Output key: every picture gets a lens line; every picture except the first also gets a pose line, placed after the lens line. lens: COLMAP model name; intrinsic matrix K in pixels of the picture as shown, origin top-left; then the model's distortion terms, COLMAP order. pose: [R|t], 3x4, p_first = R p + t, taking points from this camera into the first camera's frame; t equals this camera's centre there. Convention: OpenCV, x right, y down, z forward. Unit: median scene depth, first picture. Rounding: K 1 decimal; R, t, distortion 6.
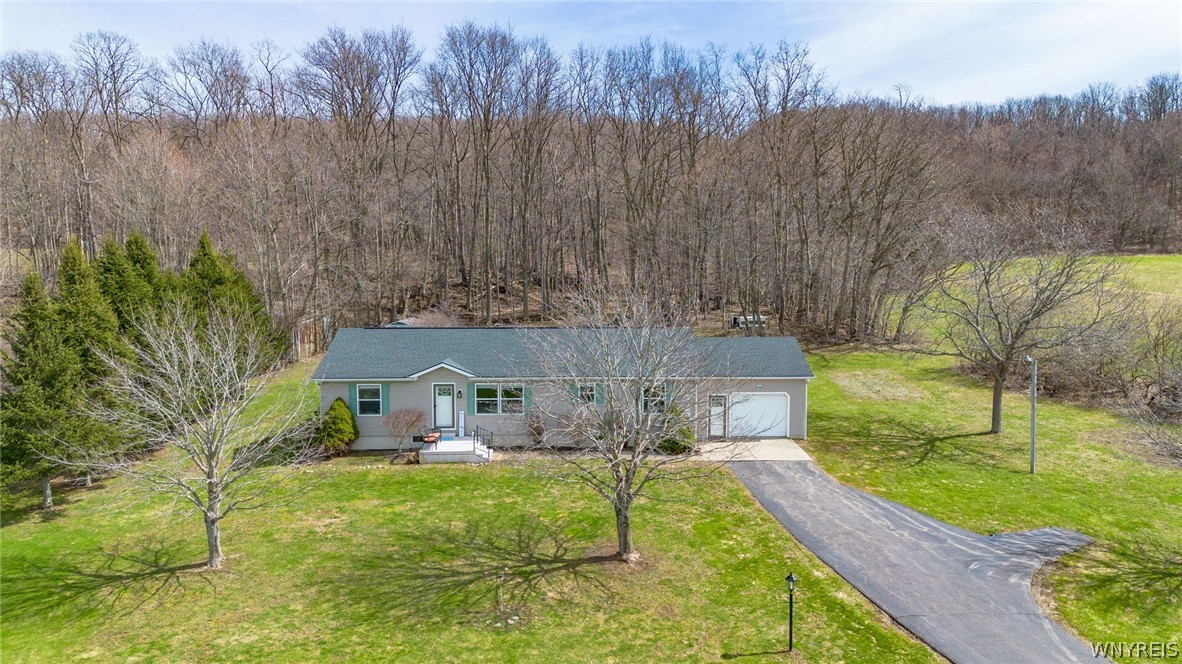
lens RADIAL K [[838.2, 0, 593.6], [0, 838.2, 327.6], [0, 0, 1]] dist [0.066951, -0.068831]
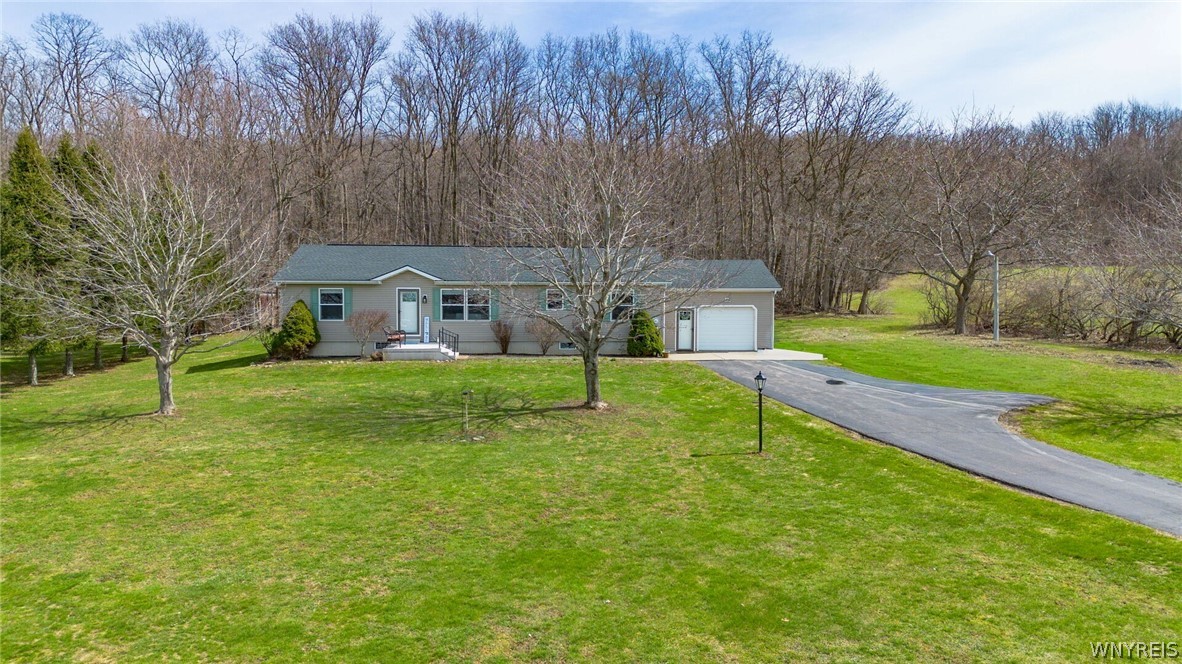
lens RADIAL K [[838.2, 0, 594.5], [0, 838.2, 325.7], [0, 0, 1]] dist [0.066951, -0.068831]
pose [[0.999200, 0.001558, 0.039956, -0.000335], [0.000726, 0.998370, -0.057072, 0.169823], [-0.039980, 0.057056, 0.997570, 0.012518]]
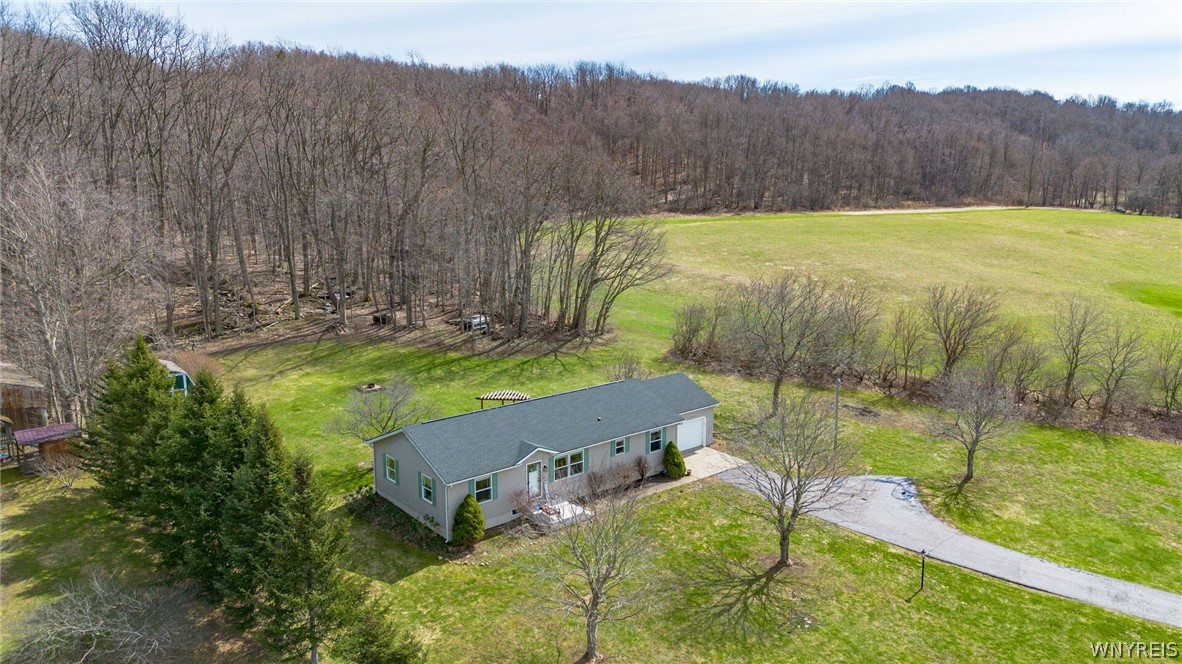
lens RADIAL K [[838.2, 0, 597.0], [0, 838.2, 307.7], [0, 0, 1]] dist [0.066951, -0.068831]
pose [[0.768293, -0.094607, 0.633068, -0.880834], [0.043657, 0.994459, 0.095632, -0.277097], [-0.638607, -0.045836, 0.768167, 0.008002]]
